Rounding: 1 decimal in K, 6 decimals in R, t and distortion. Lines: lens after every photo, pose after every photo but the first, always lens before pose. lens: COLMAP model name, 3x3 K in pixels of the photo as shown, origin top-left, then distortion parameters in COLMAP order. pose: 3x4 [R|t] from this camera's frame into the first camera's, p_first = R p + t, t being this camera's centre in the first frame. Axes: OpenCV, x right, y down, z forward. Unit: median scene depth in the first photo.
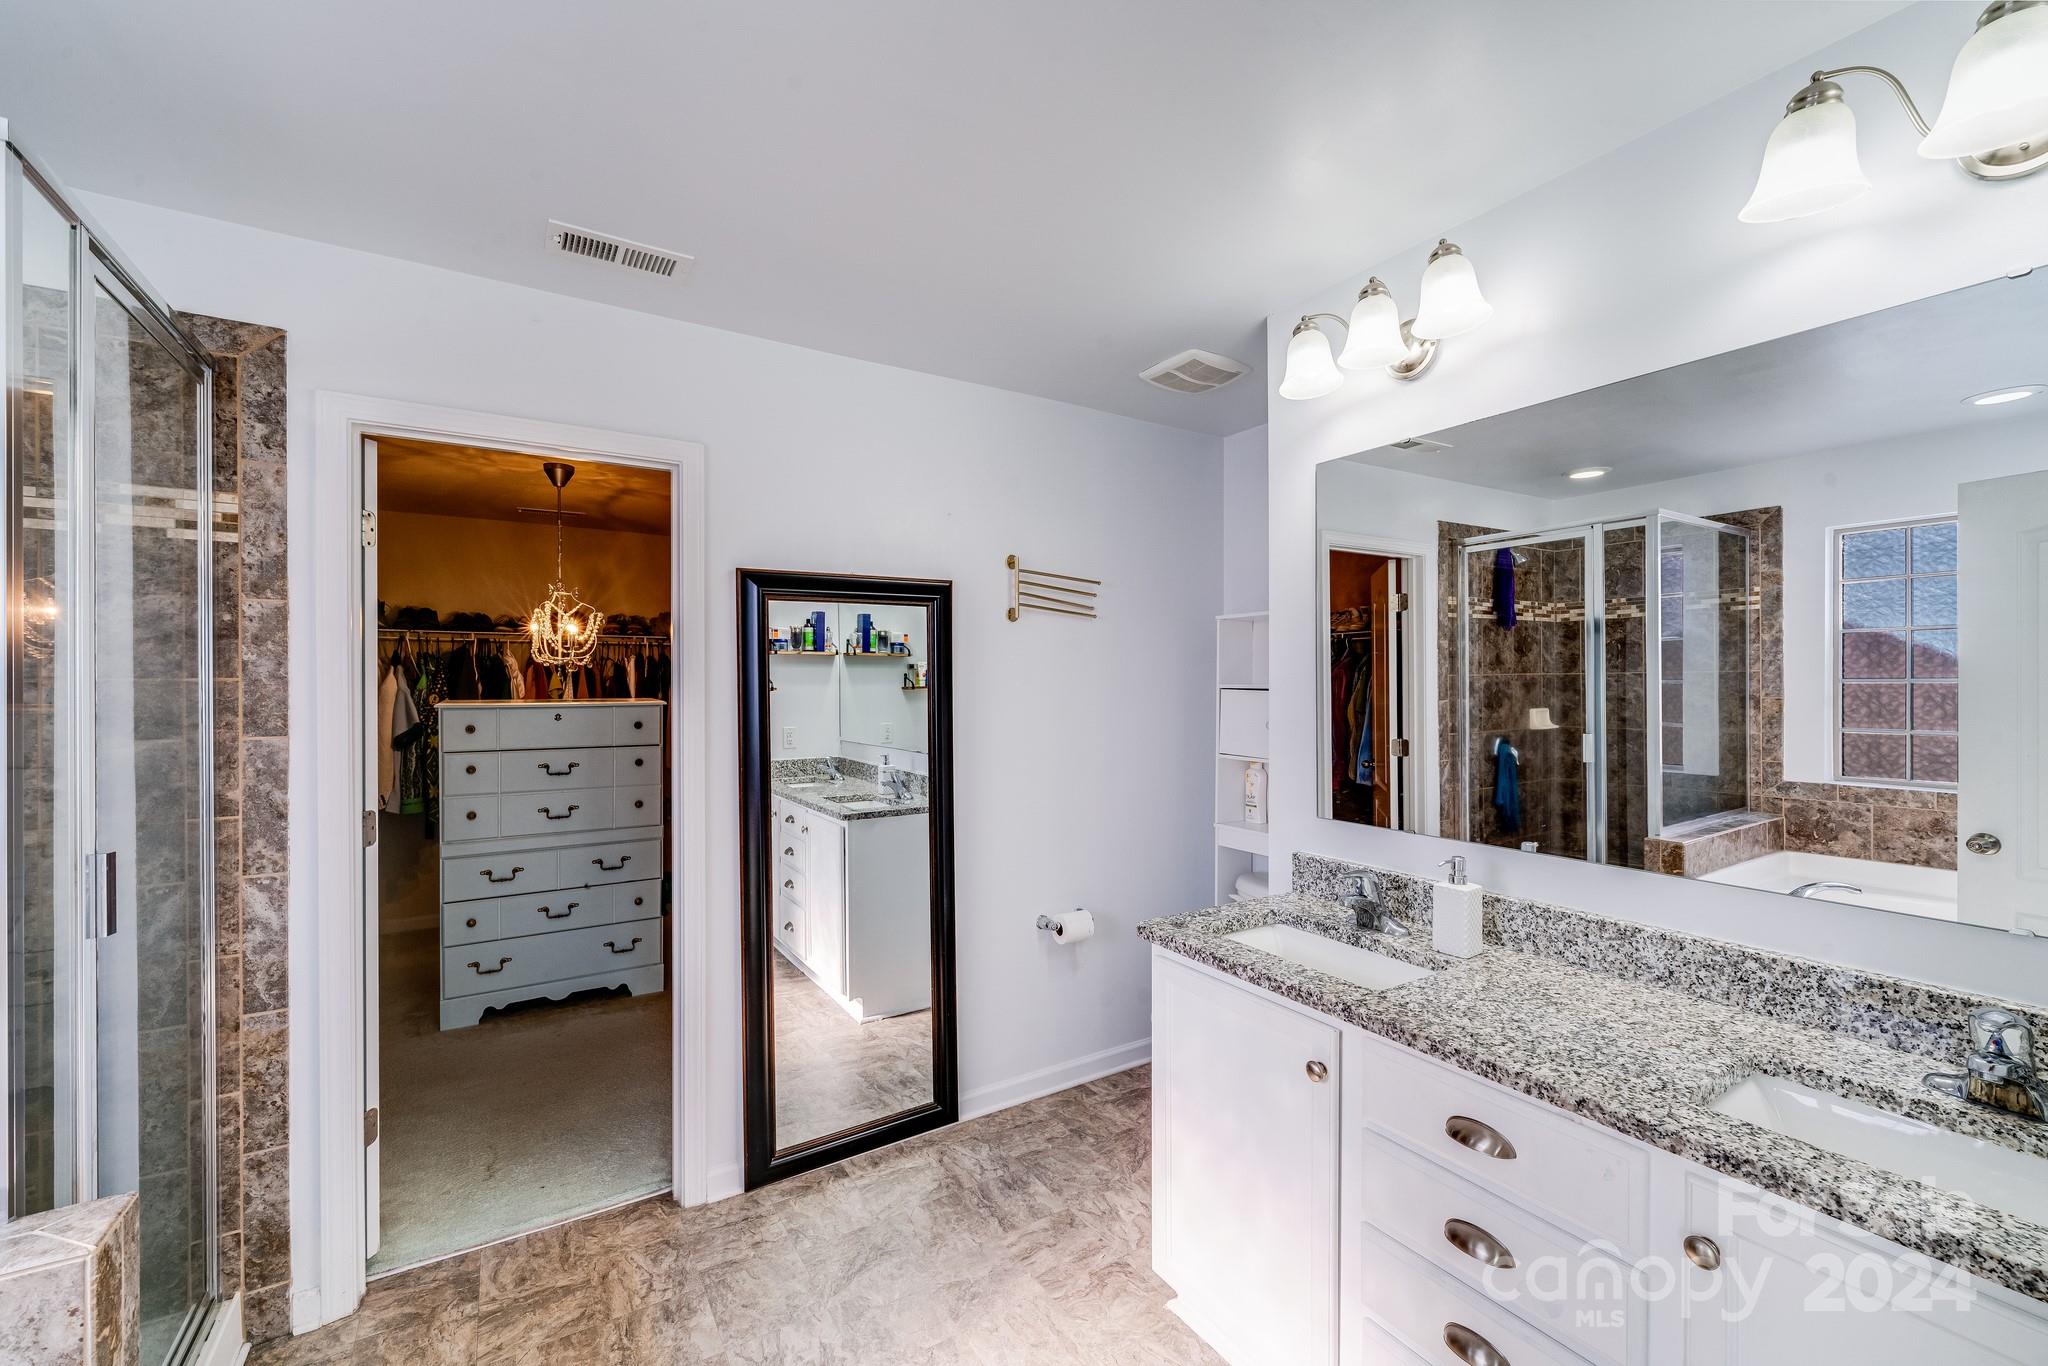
lens RADIAL K [[821.2, 0, 1011.0], [0, 821.2, 686.4], [0, 0, 1]] dist [0.000164, -0.000338]
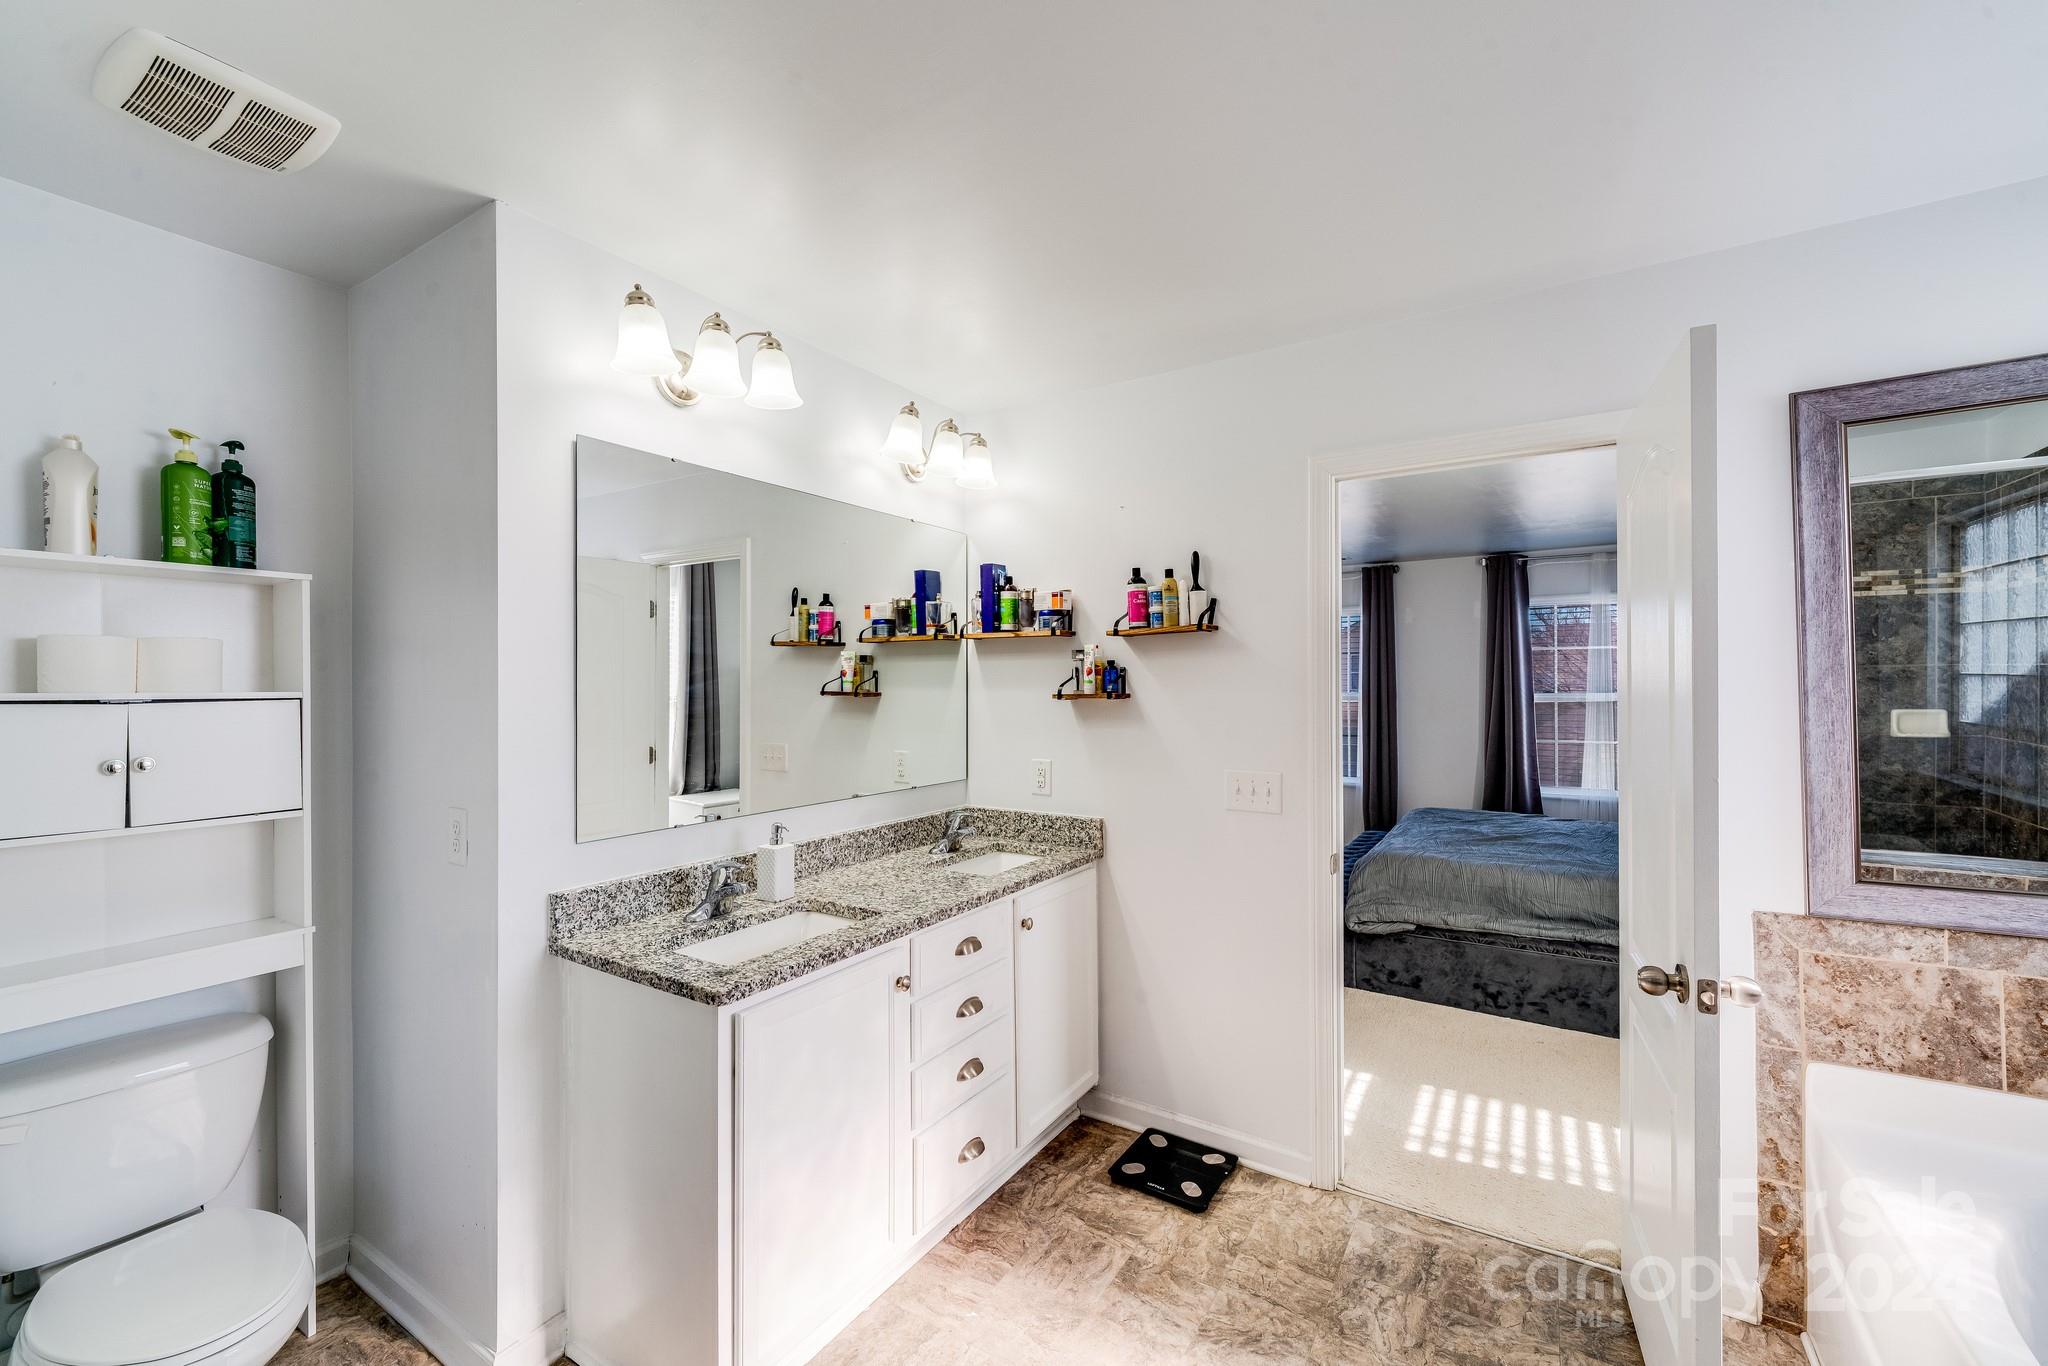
lens RADIAL K [[821.2, 0, 1011.0], [0, 821.2, 686.4], [0, 0, 1]] dist [0.000164, -0.000338]
pose [[-0.430934, 0.005625, 0.902366, -0.869204], [0.010629, 0.999943, -0.001157, 0.001190], [-0.902321, 0.009092, -0.430969, 1.391087]]
